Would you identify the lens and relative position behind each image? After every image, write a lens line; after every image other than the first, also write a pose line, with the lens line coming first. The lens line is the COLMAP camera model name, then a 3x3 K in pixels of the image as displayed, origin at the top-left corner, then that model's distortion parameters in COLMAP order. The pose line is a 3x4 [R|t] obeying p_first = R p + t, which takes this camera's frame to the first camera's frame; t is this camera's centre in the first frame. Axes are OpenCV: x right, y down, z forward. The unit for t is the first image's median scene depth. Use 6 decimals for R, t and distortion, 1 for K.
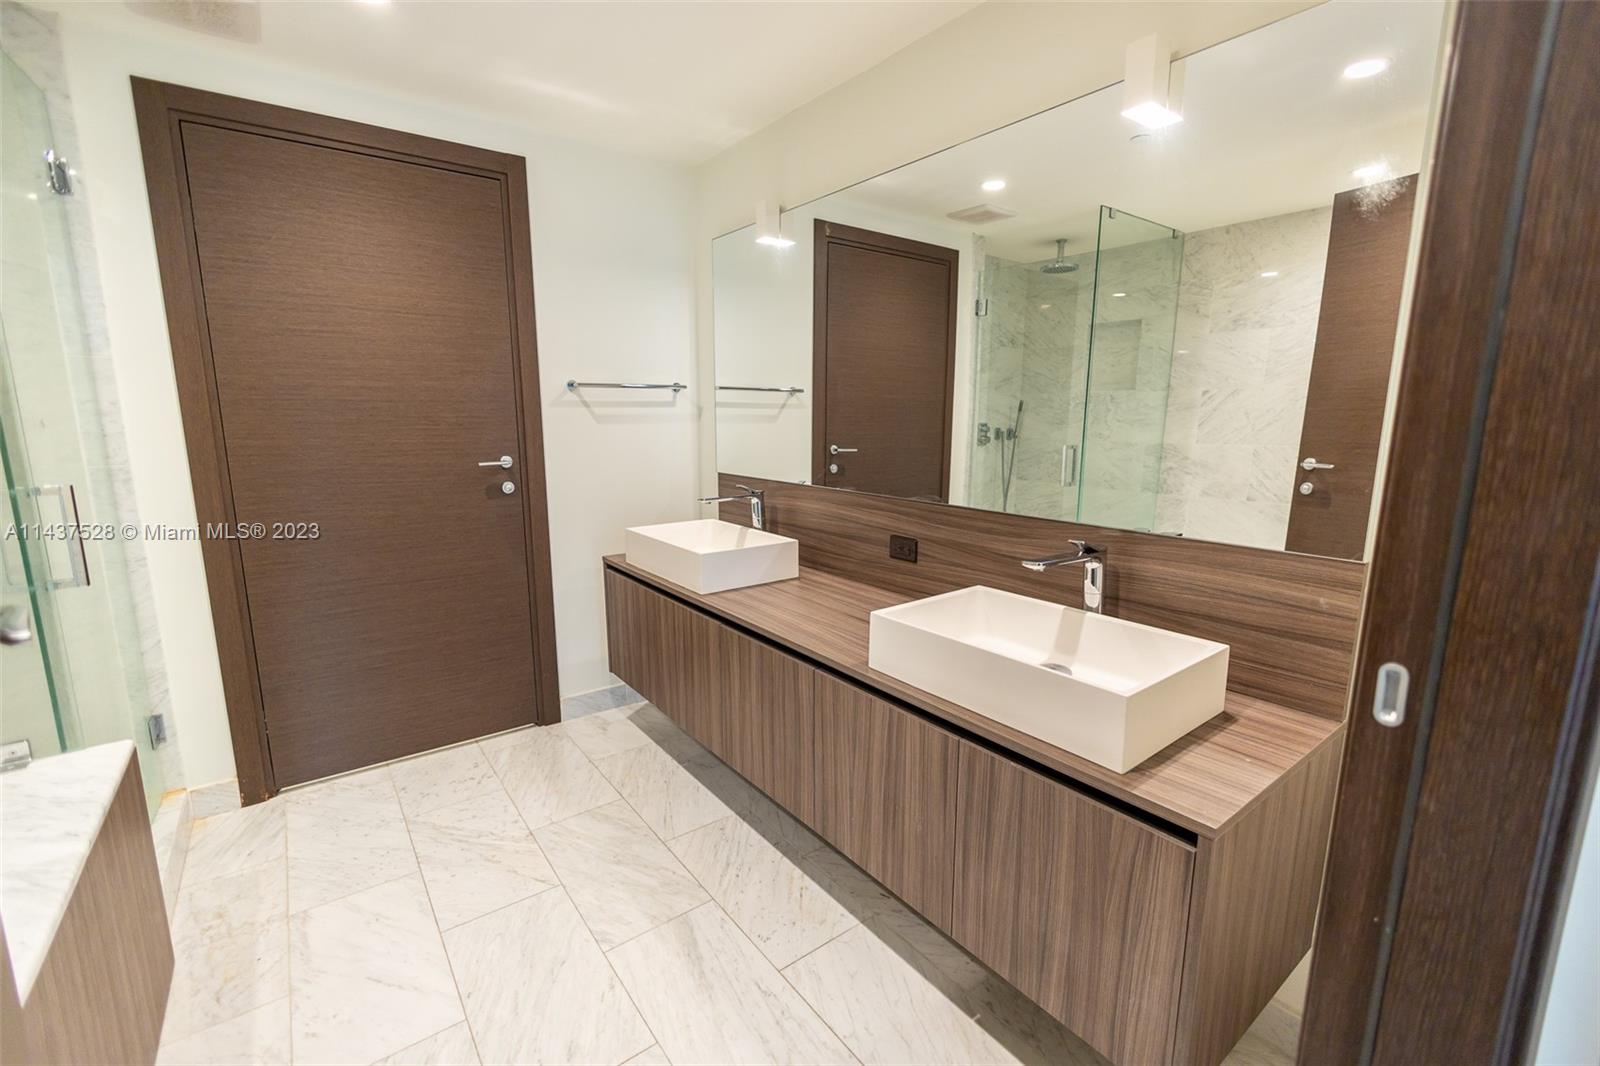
lens RADIAL K [[679.5, 0, 802.1], [0, 679.5, 534.1], [0, 0, 1]] dist [-0.000795, -0.001057]
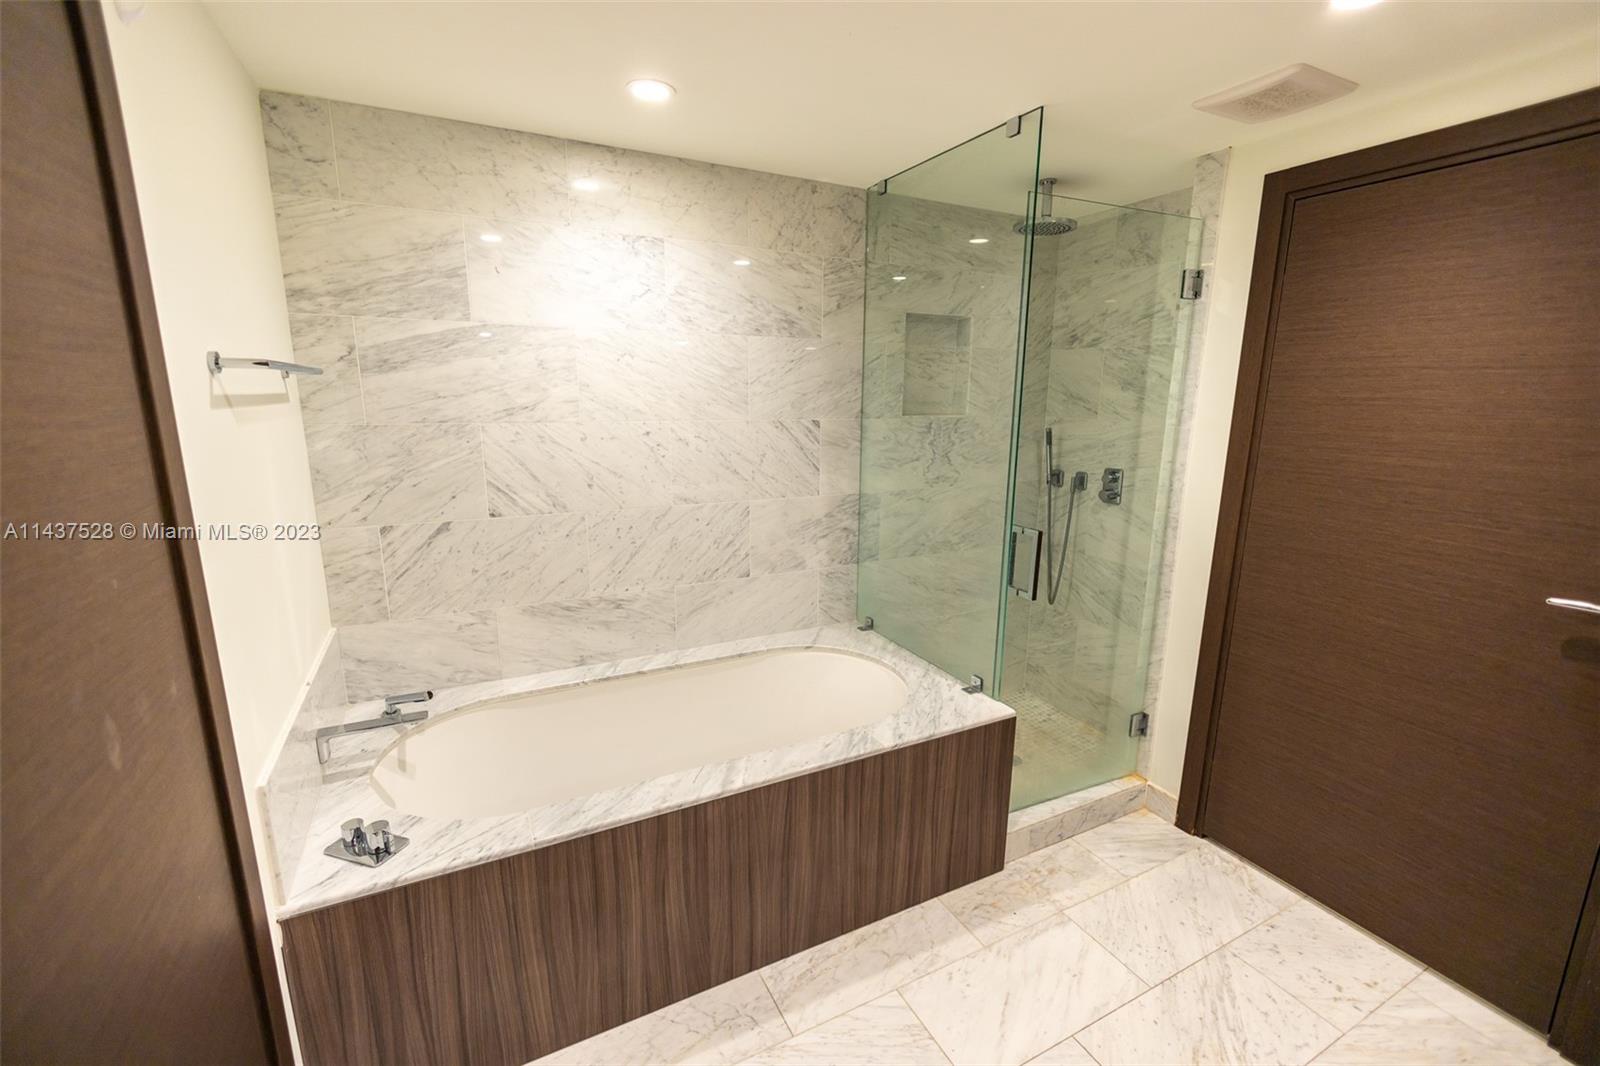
lens RADIAL K [[679.5, 0, 802.1], [0, 679.5, 534.1], [0, 0, 1]] dist [-0.000795, -0.001057]
pose [[-0.170837, 0.203945, -0.963961, 0.272725], [-0.182287, 0.954912, 0.234337, -0.217274], [0.968290, 0.215751, -0.125958, 0.479672]]
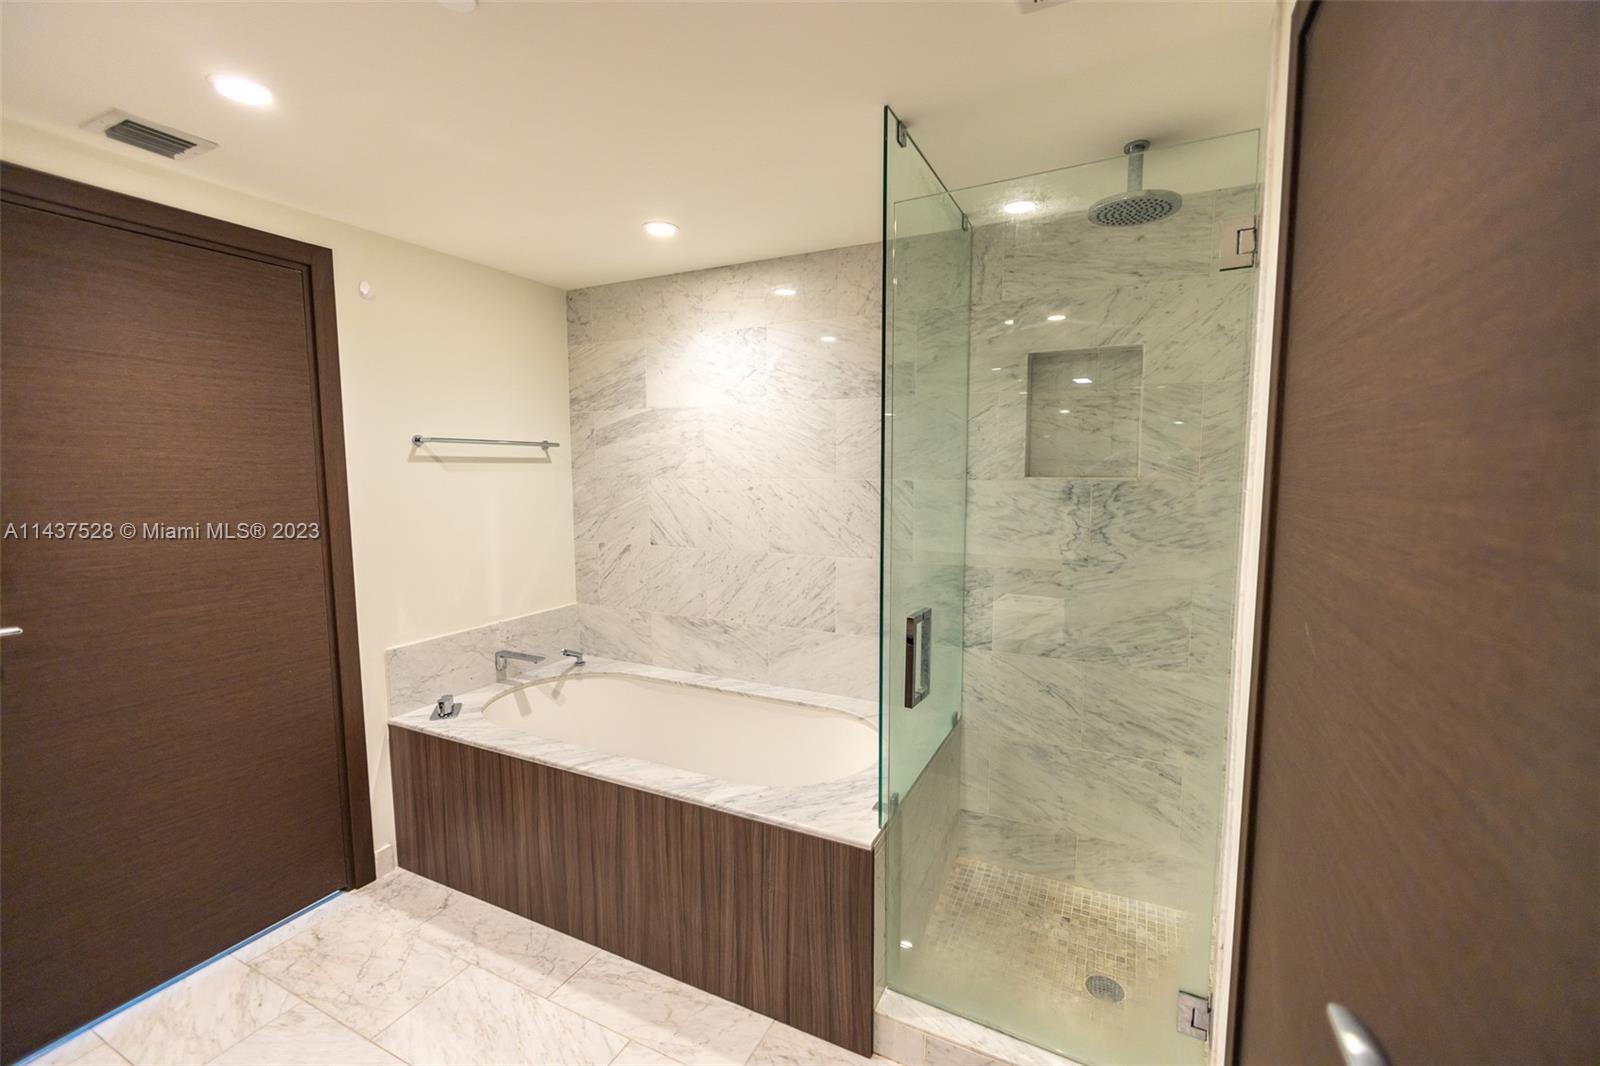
lens RADIAL K [[679.5, 0, 802.1], [0, 679.5, 534.1], [0, 0, 1]] dist [-0.000795, -0.001057]
pose [[-0.894865, 0.047590, -0.443793, -0.297194], [-0.074642, 0.964341, 0.253919, -0.324746], [0.440052, 0.260349, -0.859402, 1.259226]]
